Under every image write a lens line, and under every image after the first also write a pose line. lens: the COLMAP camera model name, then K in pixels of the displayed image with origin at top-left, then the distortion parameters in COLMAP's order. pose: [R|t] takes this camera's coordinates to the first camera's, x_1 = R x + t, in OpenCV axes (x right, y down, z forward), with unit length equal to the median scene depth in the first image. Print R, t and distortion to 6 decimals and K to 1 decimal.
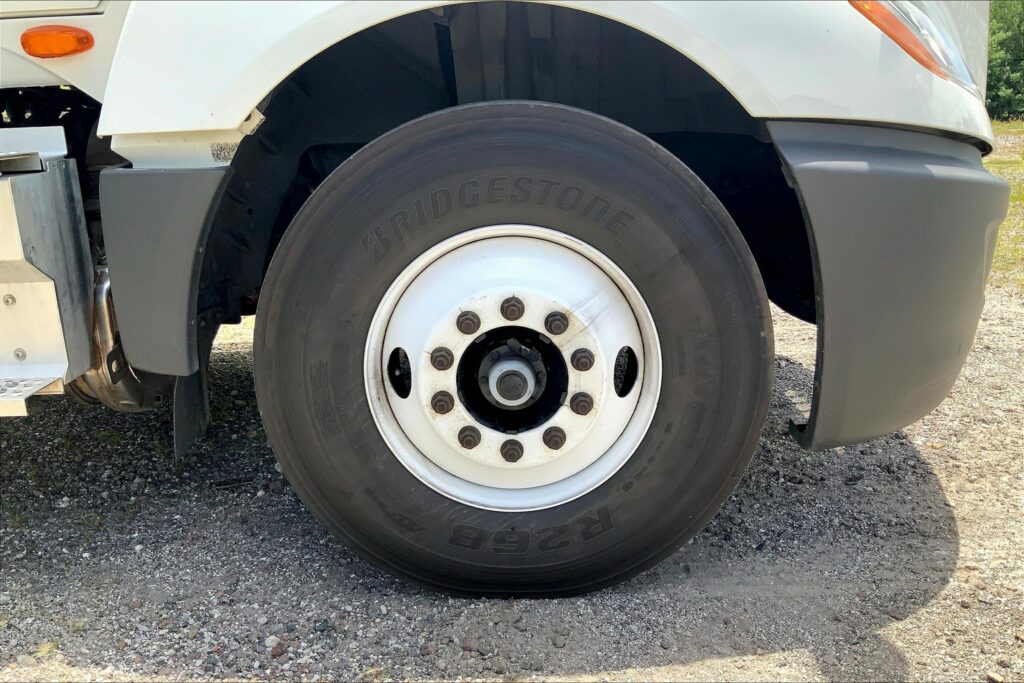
lens RADIAL K [[842.8, 0, 514.1], [0, 842.8, 338.0], [0, 0, 1]] dist [0.001002, -0.000427]
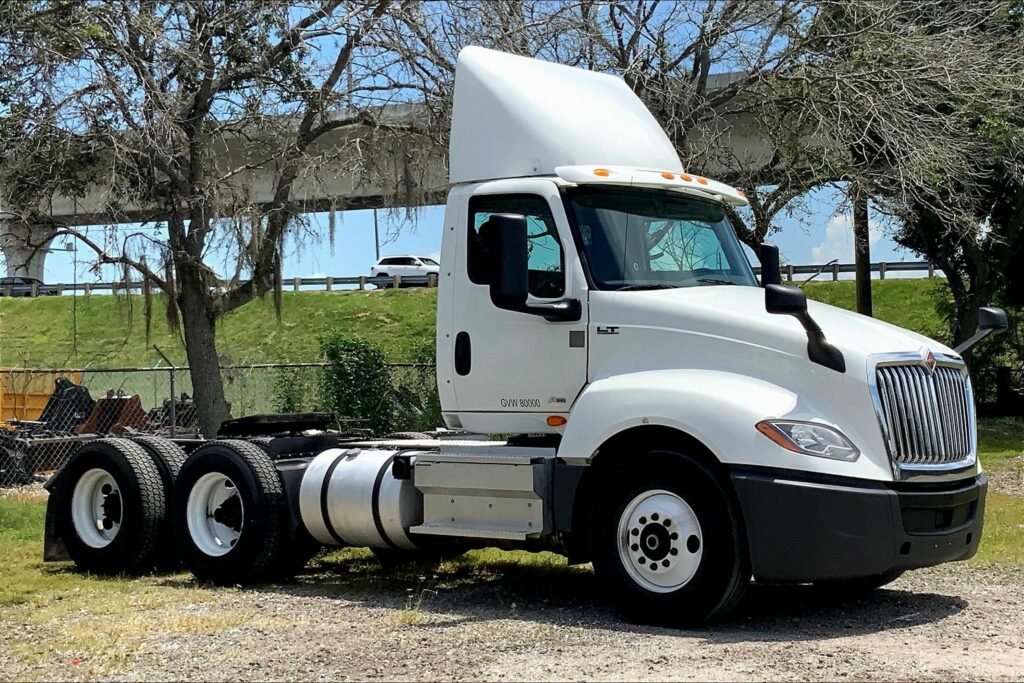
lens RADIAL K [[1468.1, 0, 511.5], [0, 1468.1, 339.1], [0, 0, 1]] dist [0.206073, 0.000000]
pose [[0.782497, 0.002654, -0.622649, 2.817590], [-0.170736, 0.962577, -0.210464, 0.540024], [0.598788, 0.270996, 0.753667, -3.394765]]
